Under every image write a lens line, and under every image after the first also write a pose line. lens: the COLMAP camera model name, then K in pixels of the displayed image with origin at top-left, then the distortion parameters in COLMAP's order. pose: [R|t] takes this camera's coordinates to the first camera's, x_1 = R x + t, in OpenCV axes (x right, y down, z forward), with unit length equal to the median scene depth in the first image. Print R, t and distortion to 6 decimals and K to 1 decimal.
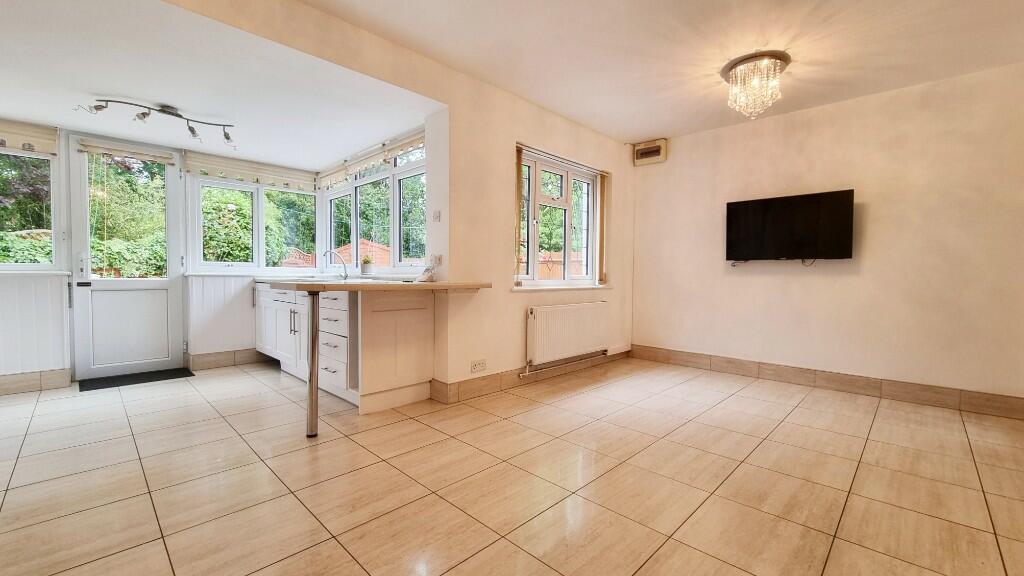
lens RADIAL K [[425.8, 0, 518.6], [0, 425.8, 287.8], [0, 0, 1]] dist [-0.000992, -0.000632]
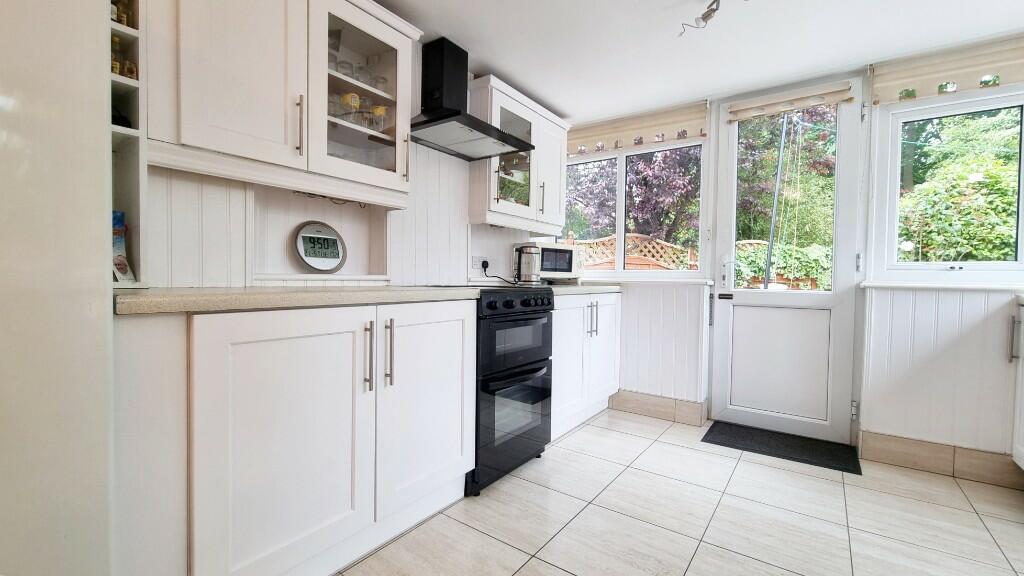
lens RADIAL K [[425.8, 0, 520.0], [0, 425.8, 289.2], [0, 0, 1]] dist [-0.000992, -0.000632]
pose [[0.148754, 0.019908, -0.988674, -0.284315], [-0.045390, 0.998881, 0.013284, -0.012879], [0.987832, 0.042900, 0.149491, 0.458852]]
